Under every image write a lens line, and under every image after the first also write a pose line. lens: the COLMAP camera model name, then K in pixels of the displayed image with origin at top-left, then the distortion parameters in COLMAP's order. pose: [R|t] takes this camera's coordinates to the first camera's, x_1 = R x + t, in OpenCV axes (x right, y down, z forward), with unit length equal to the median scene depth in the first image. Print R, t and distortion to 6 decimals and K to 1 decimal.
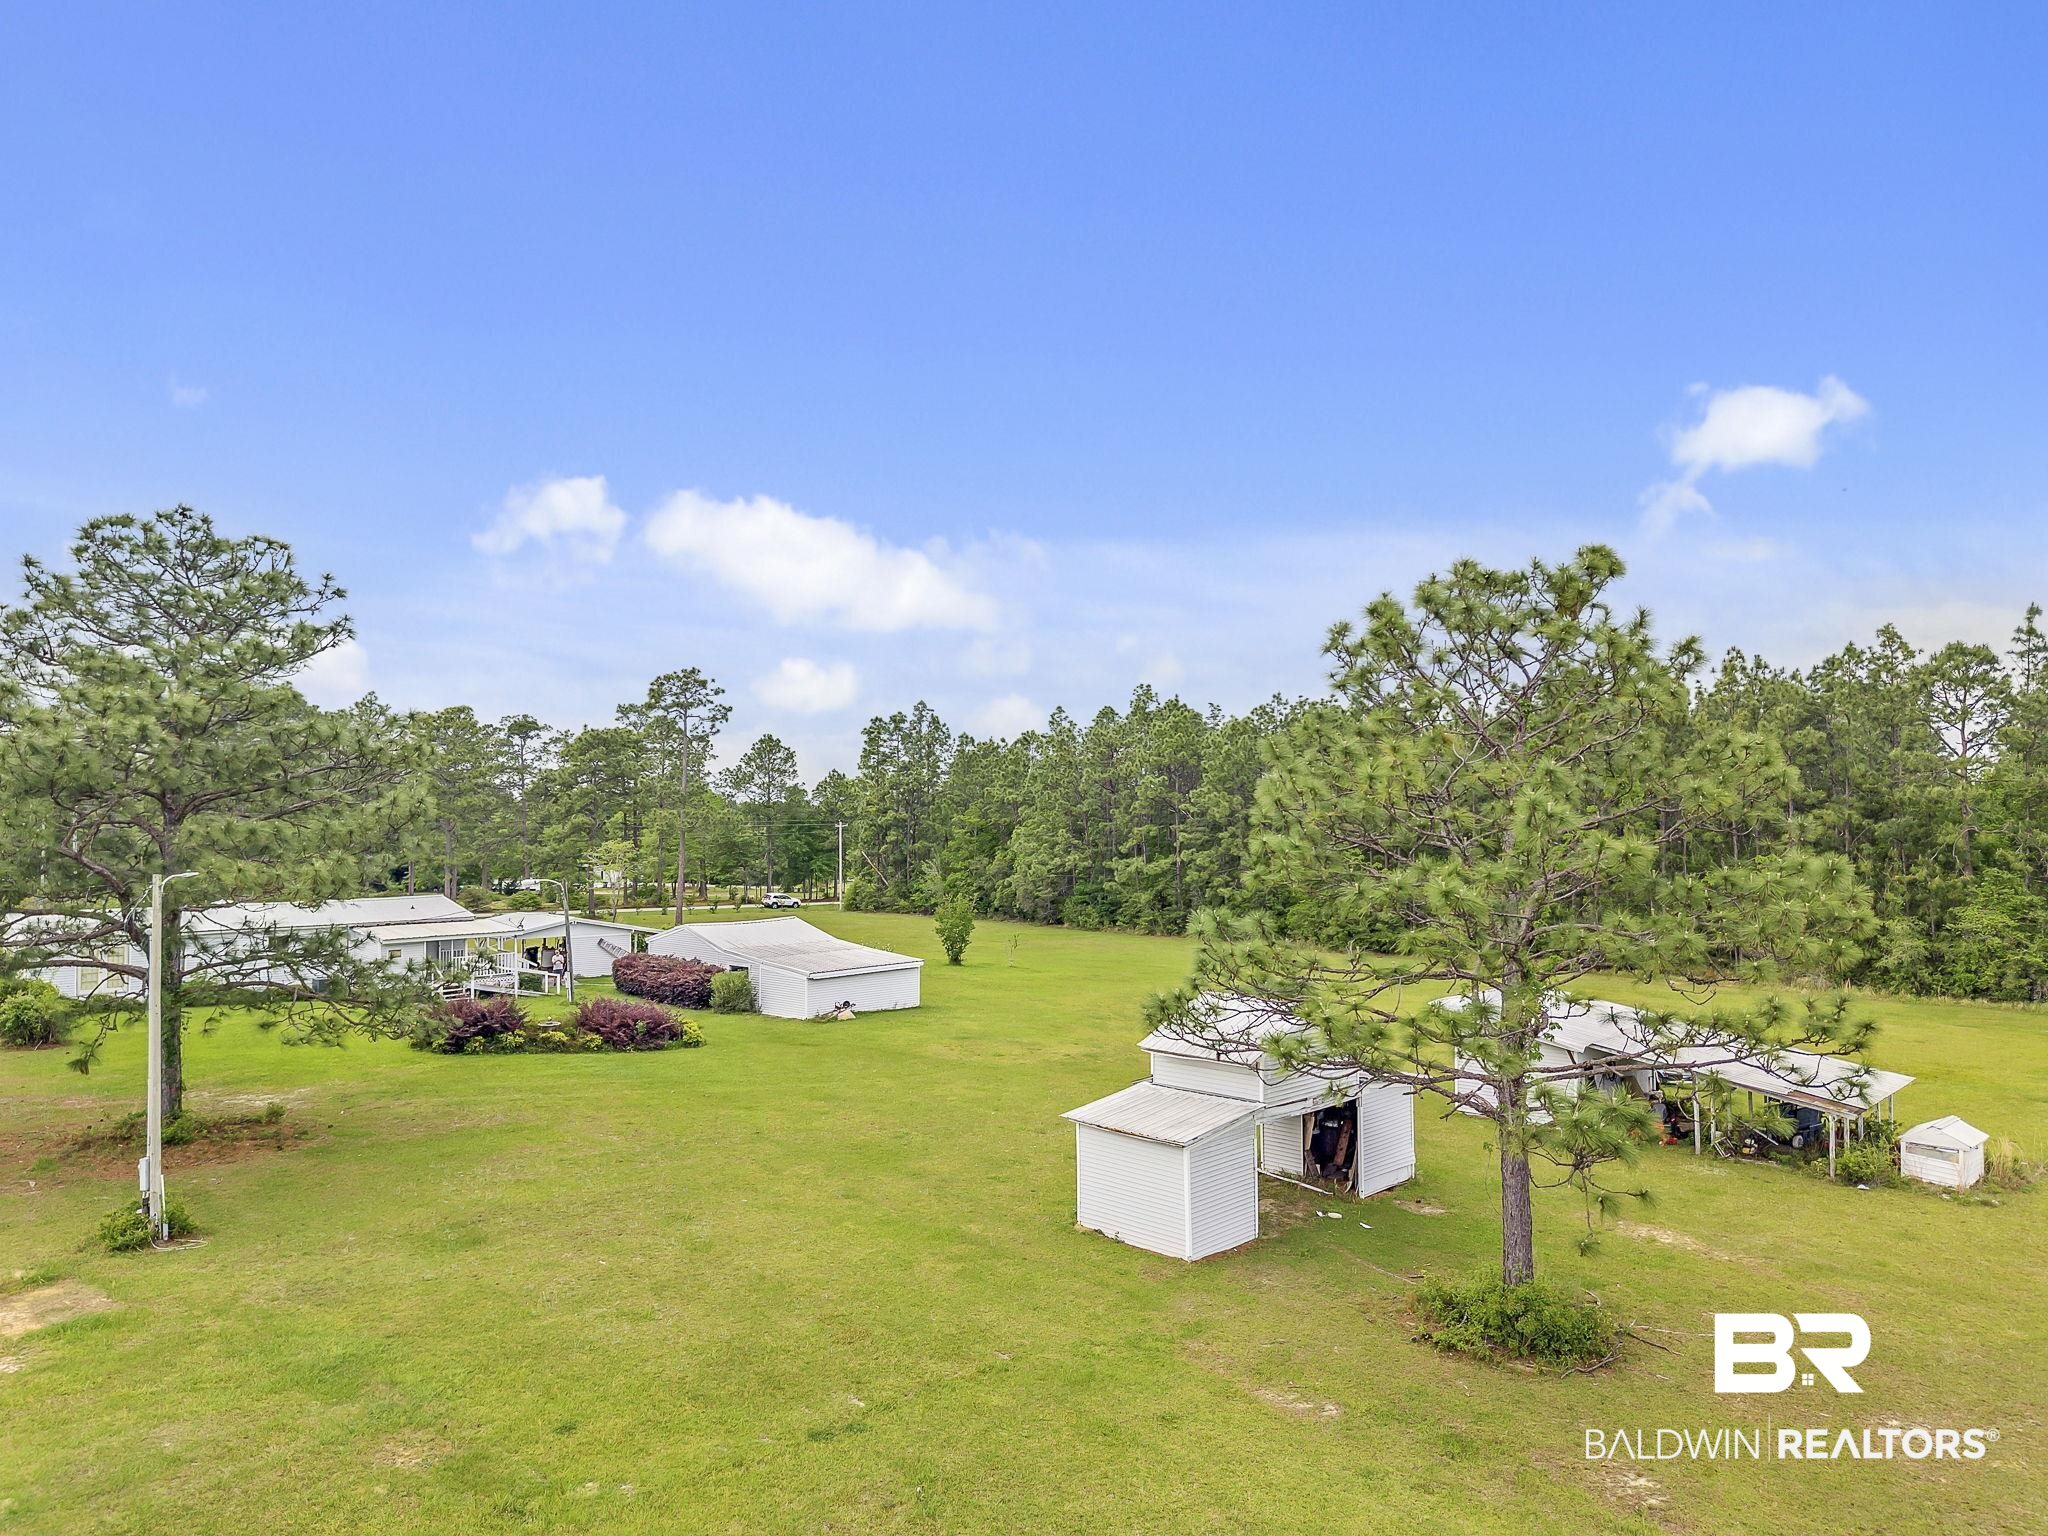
lens RADIAL K [[1428.2, 0, 1024.0], [0, 1428.2, 768.0], [0, 0, 1]] dist [0.047480, -0.057257]
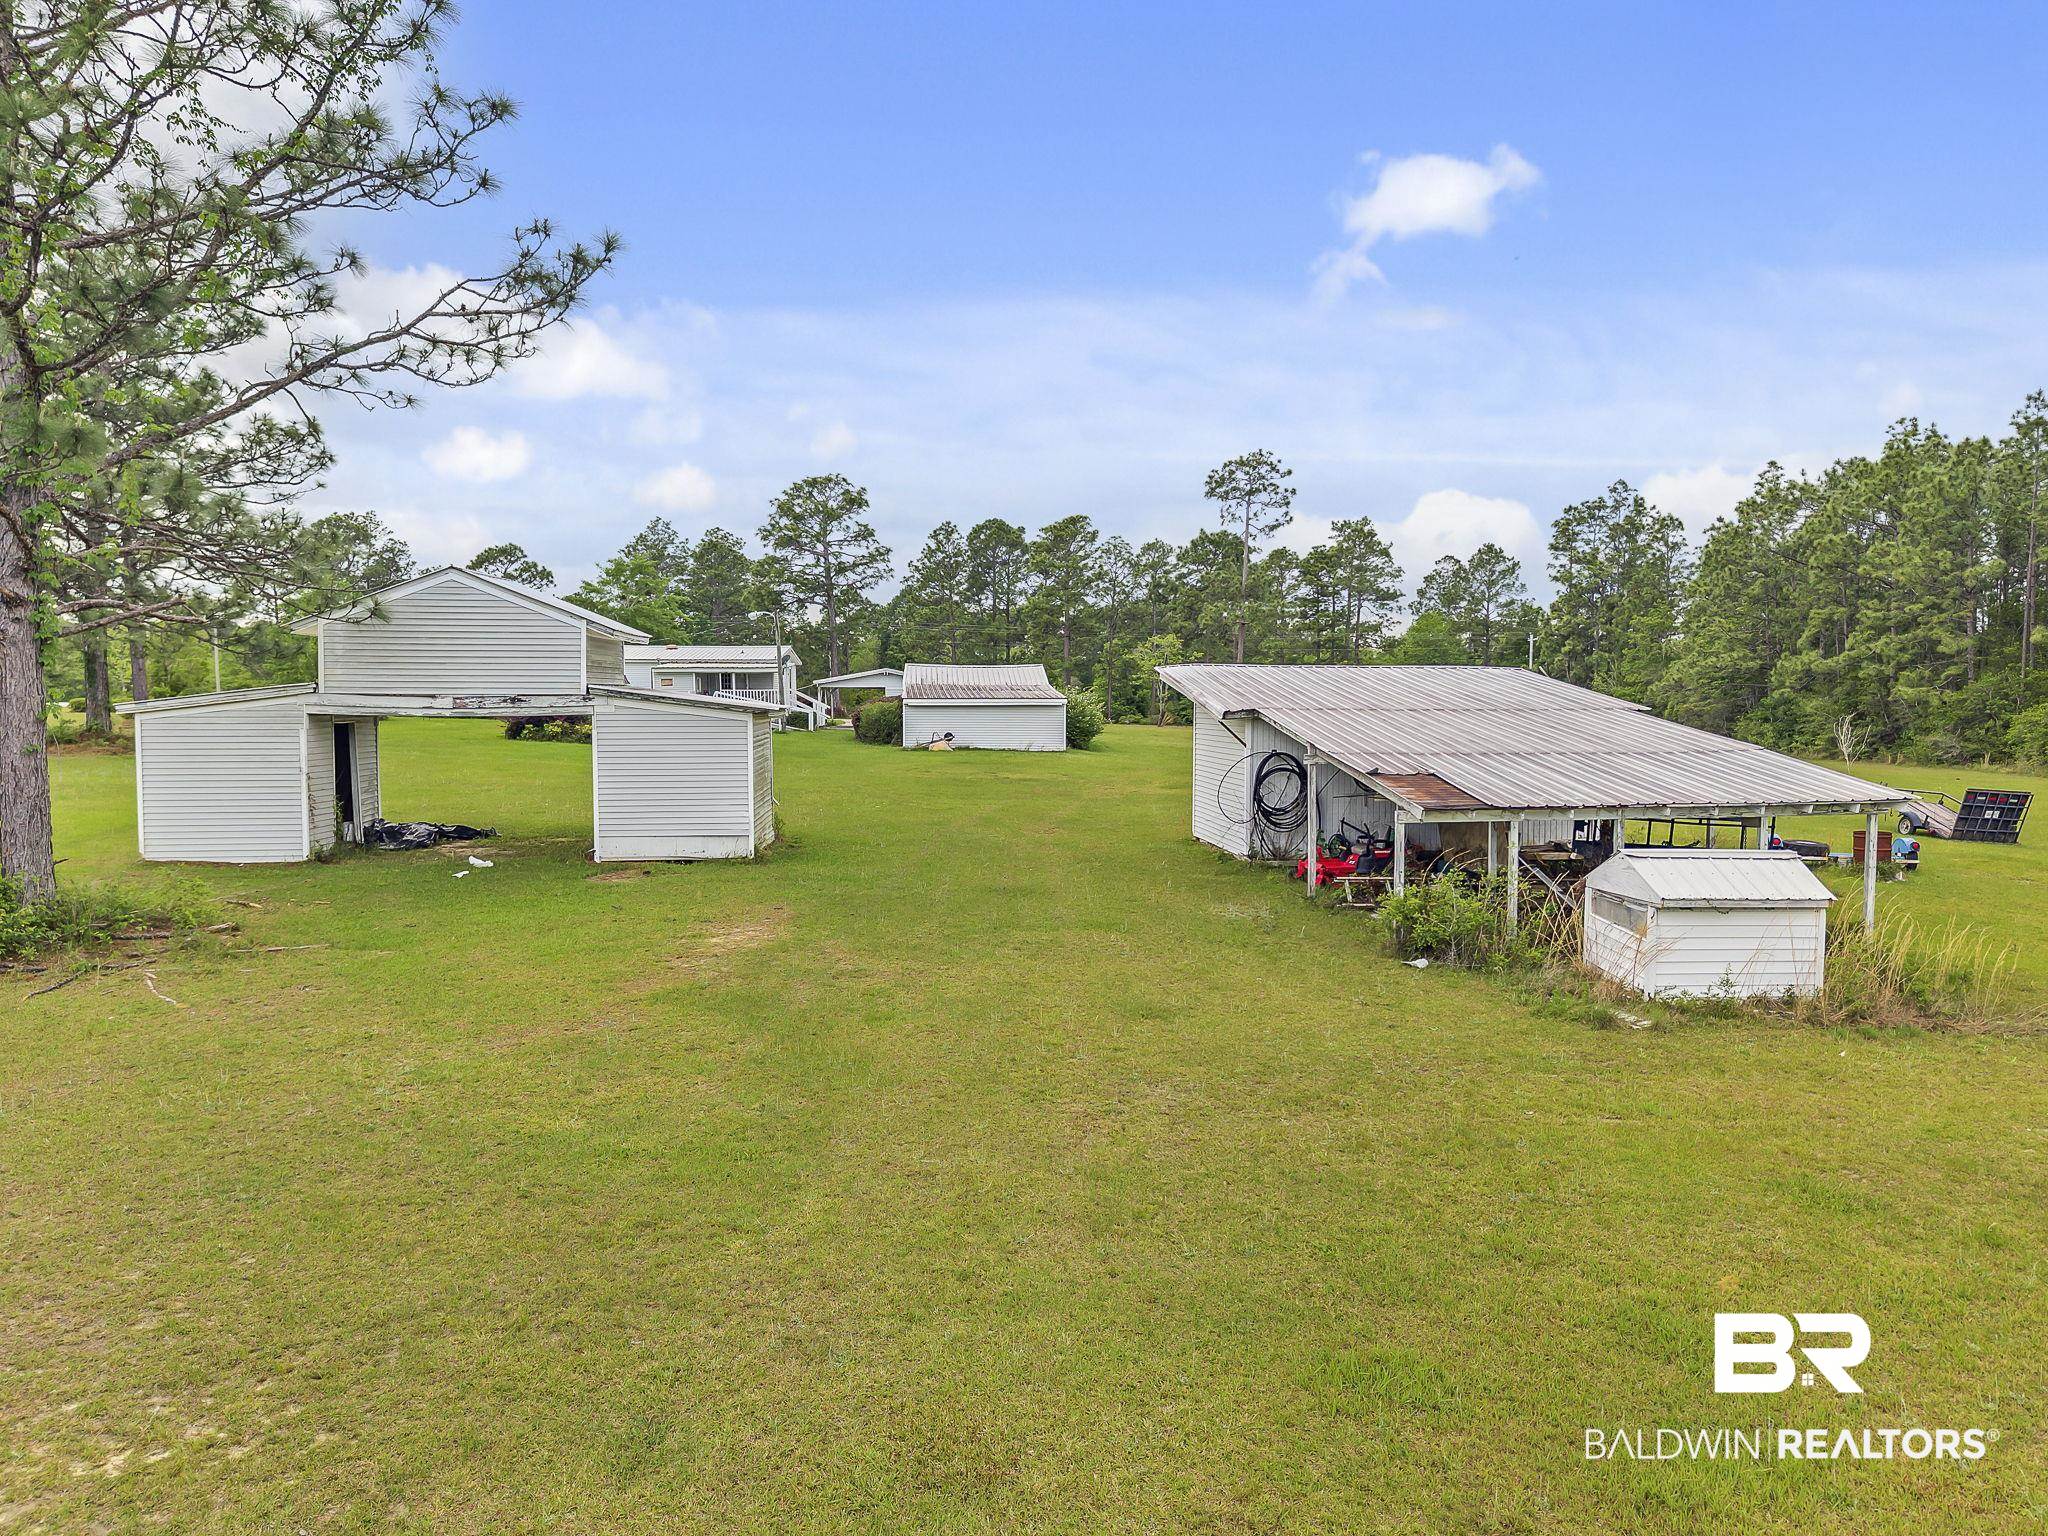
lens RADIAL K [[1428.2, 0, 1024.0], [0, 1428.2, 768.0], [0, 0, 1]] dist [0.047480, -0.057257]
pose [[0.753793, 0.035577, -0.656148, 0.264203], [0.014365, 0.997402, 0.070584, 0.066168], [0.656954, -0.062631, 0.751324, 0.197471]]
